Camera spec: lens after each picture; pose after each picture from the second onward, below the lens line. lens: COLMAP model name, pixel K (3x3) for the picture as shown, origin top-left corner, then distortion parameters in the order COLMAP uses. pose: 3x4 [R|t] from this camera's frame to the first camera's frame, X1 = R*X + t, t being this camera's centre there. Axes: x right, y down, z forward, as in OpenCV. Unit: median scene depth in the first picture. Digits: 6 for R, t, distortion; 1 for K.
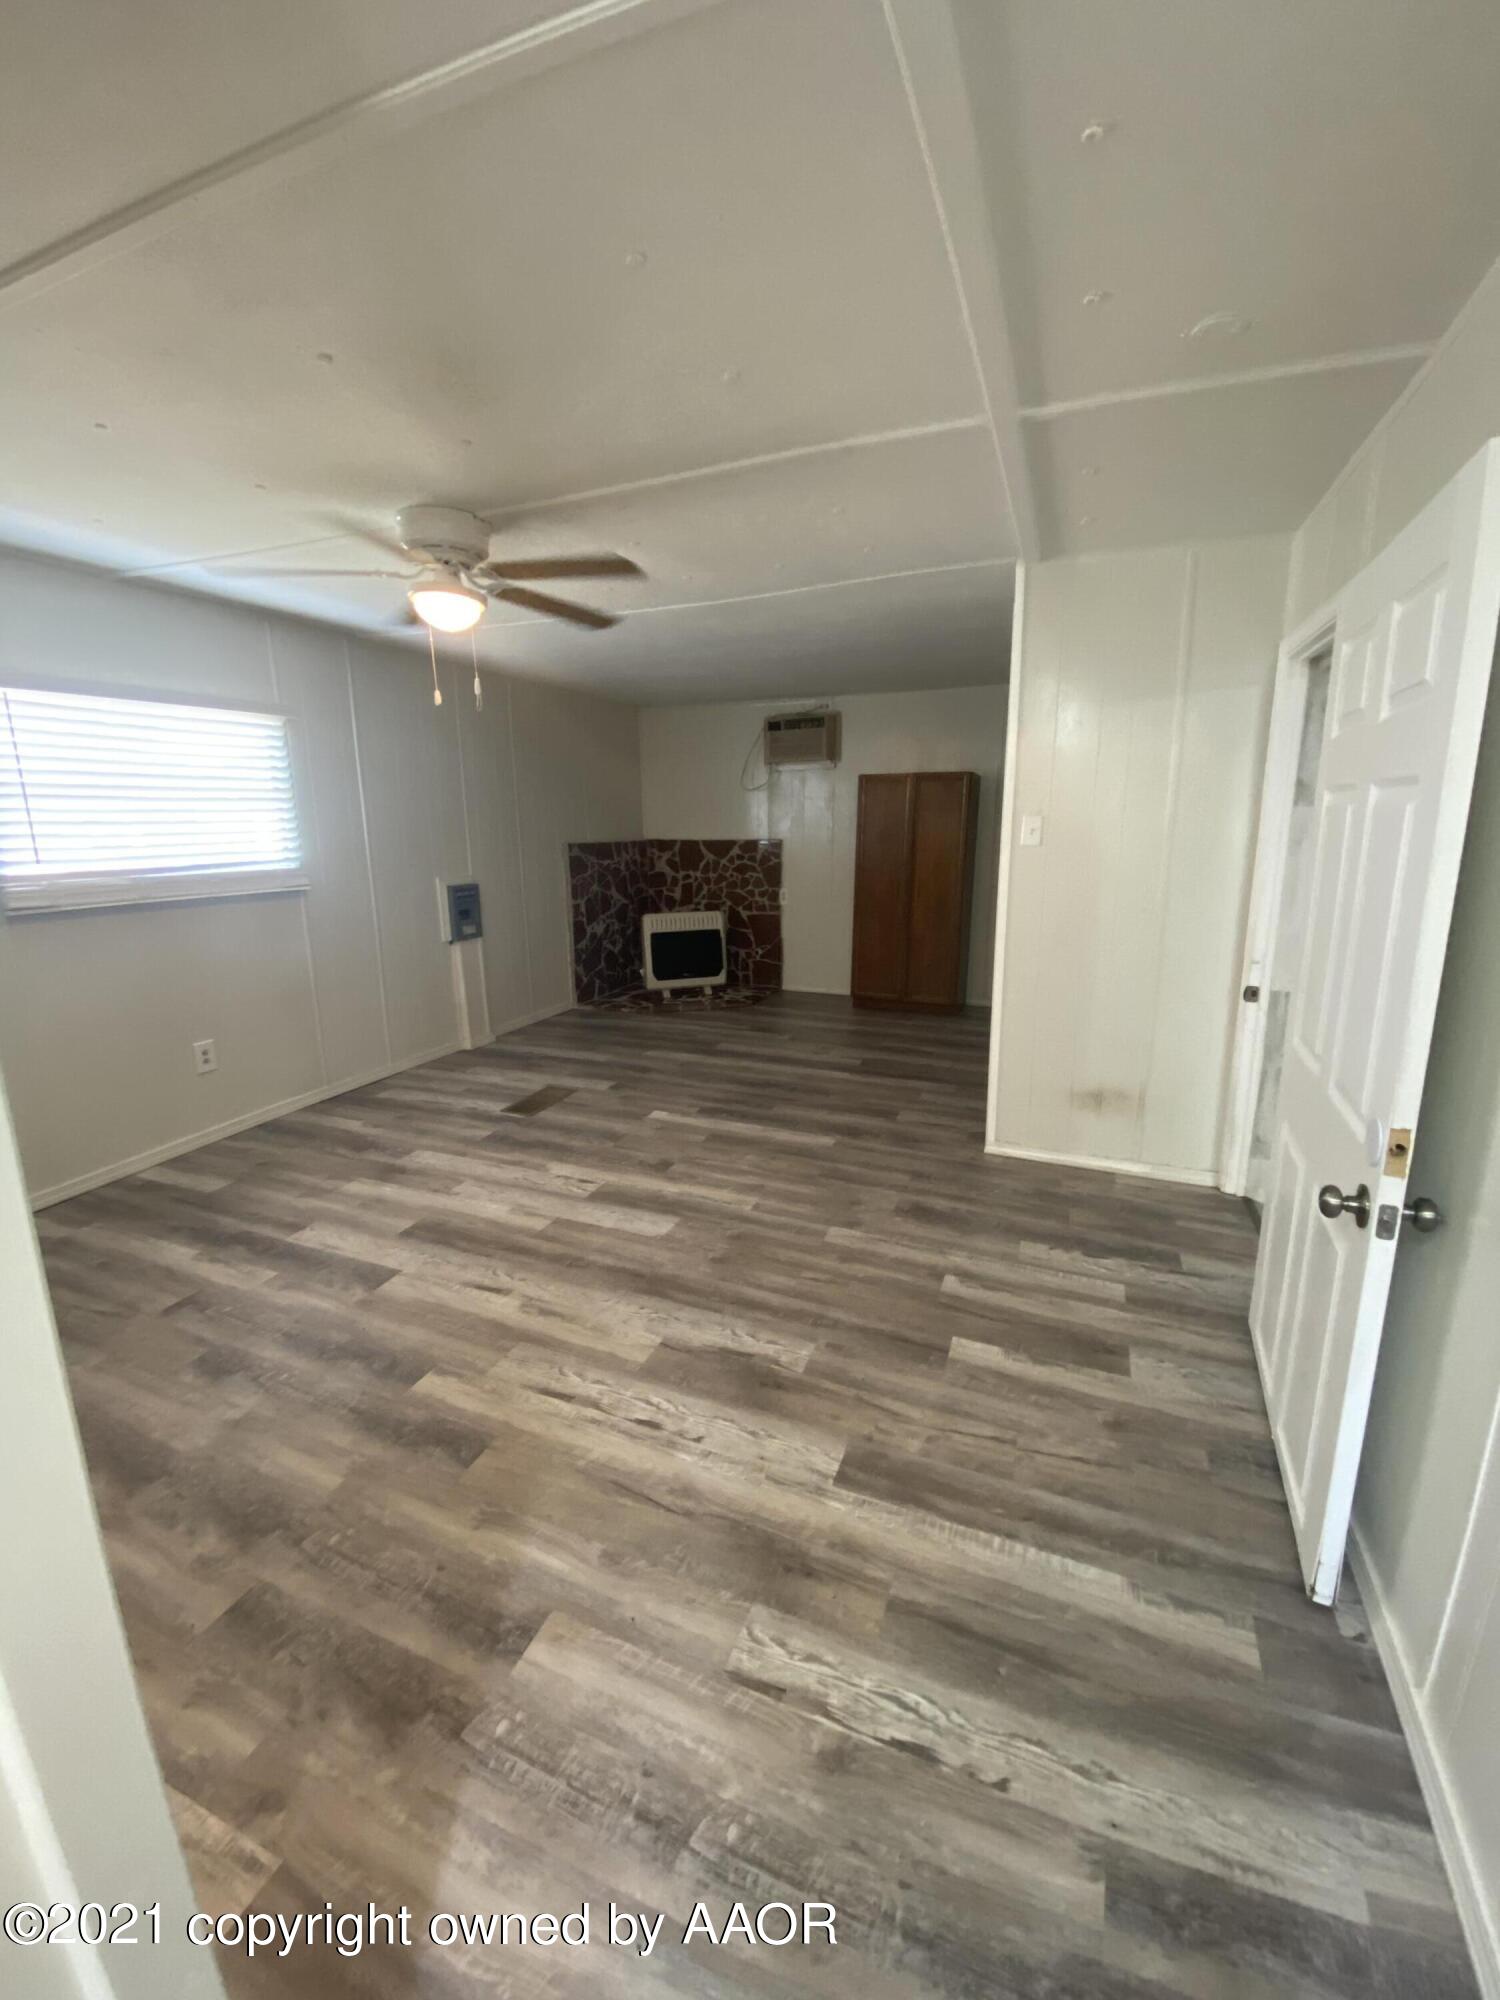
lens RADIAL K [[855.8, 0, 750.0], [0, 855.8, 1000.0], [0, 0, 1]] dist [0.000397, -0.000072]
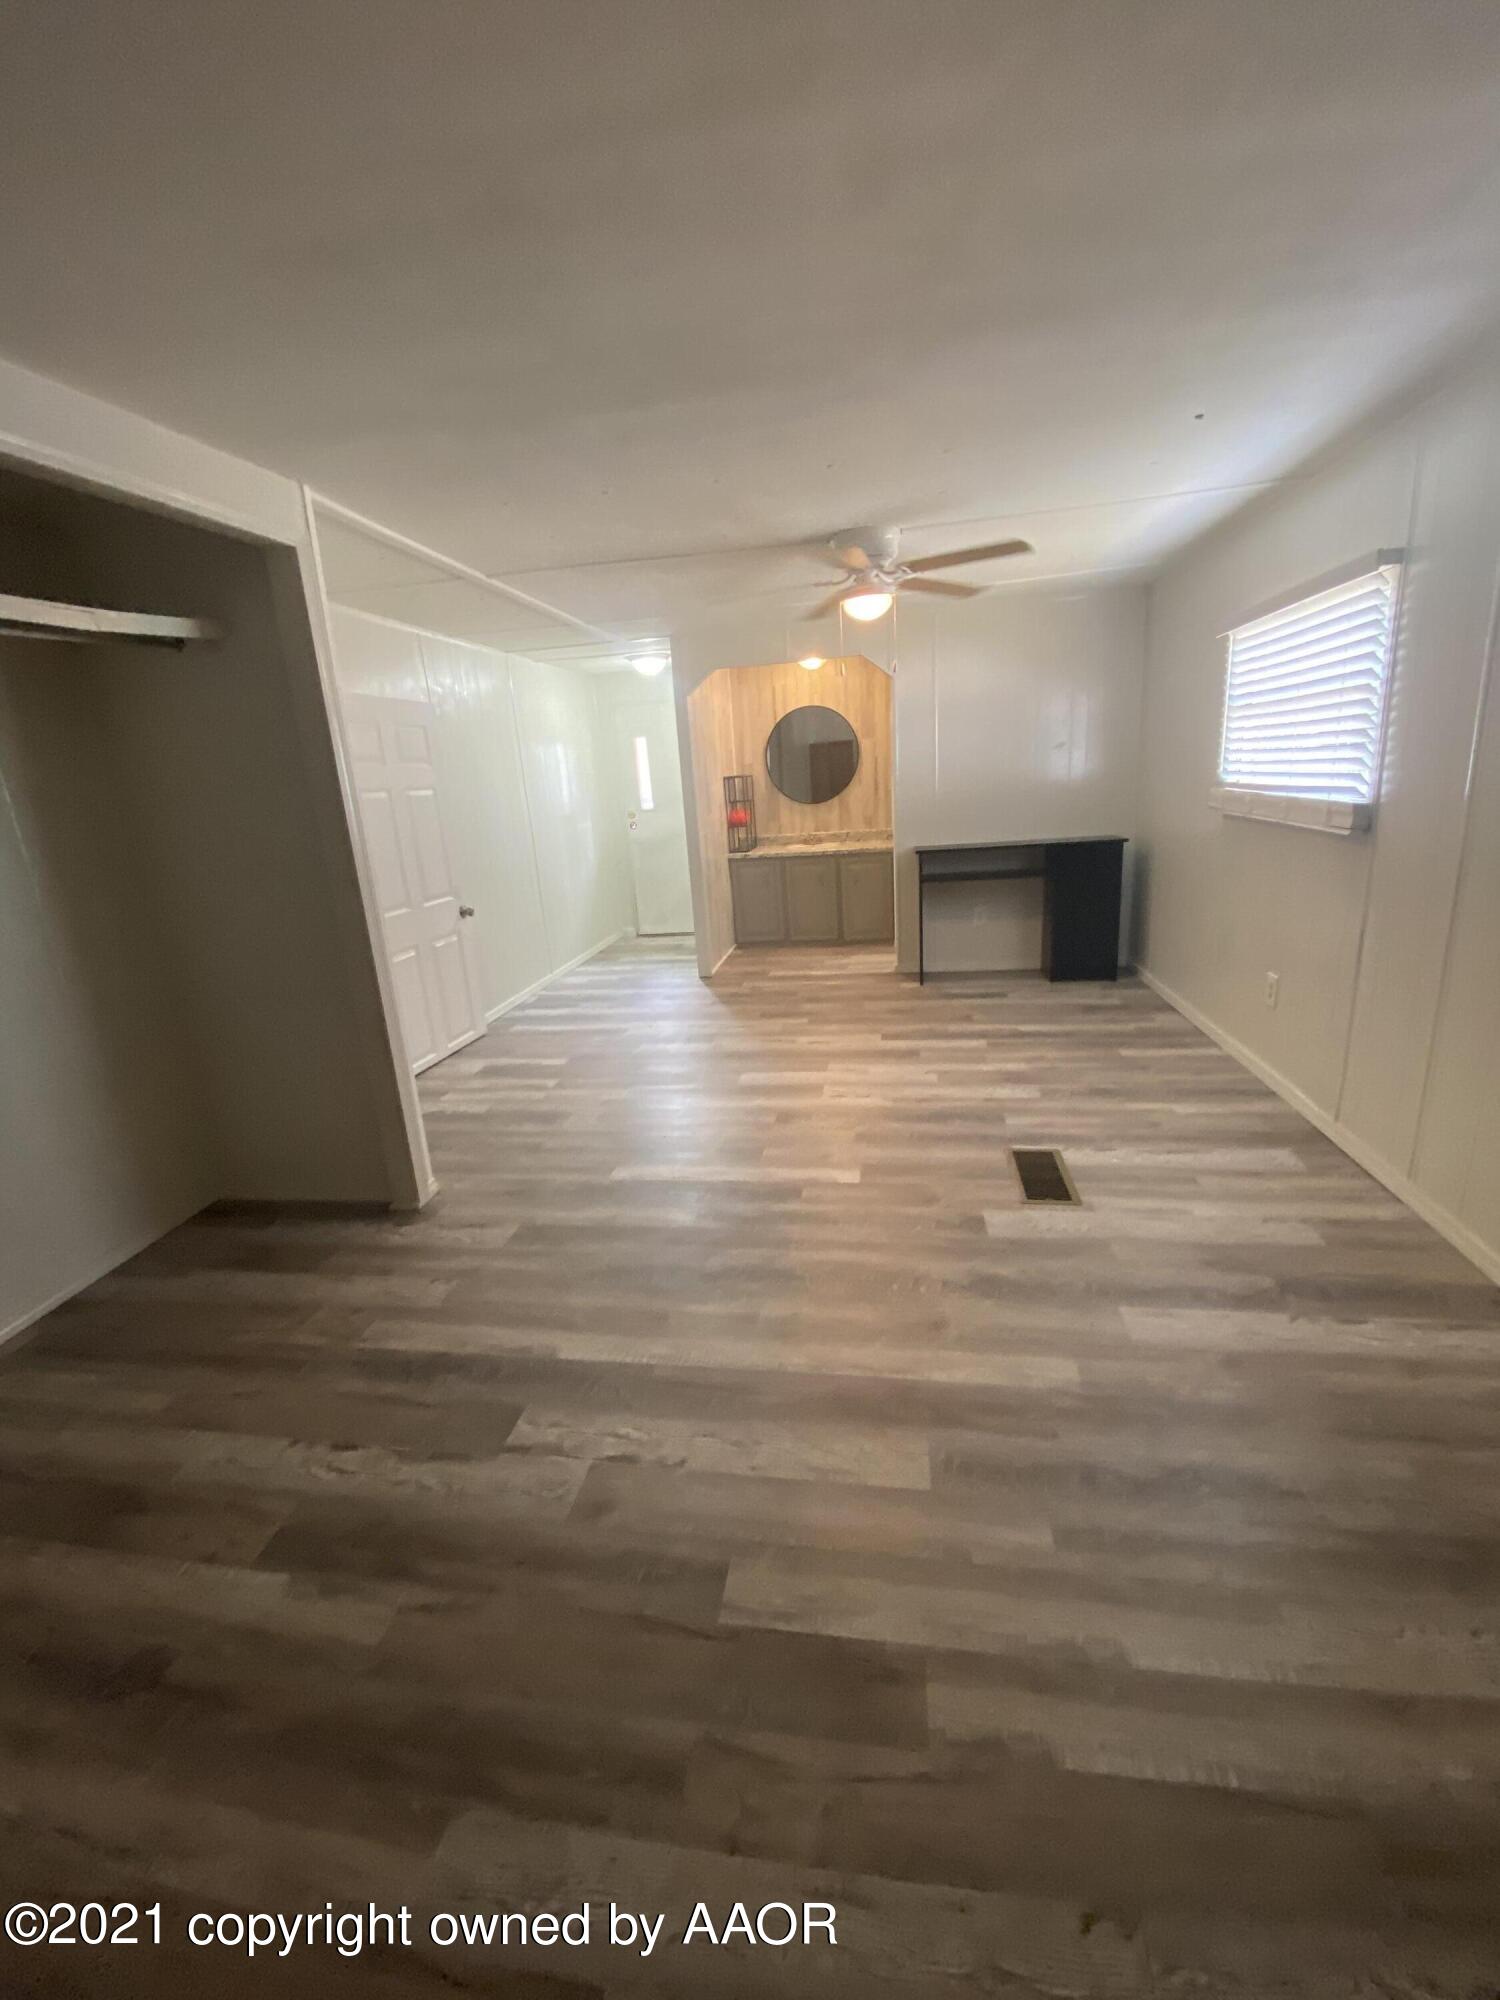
lens RADIAL K [[855.8, 0, 750.0], [0, 855.8, 1000.0], [0, 0, 1]] dist [0.000397, -0.000072]
pose [[-0.976231, 0.123681, -0.177980, 0.101134], [0.032181, 0.894802, 0.445301, -0.385511], [0.214332, 0.428989, -0.877514, 1.810635]]
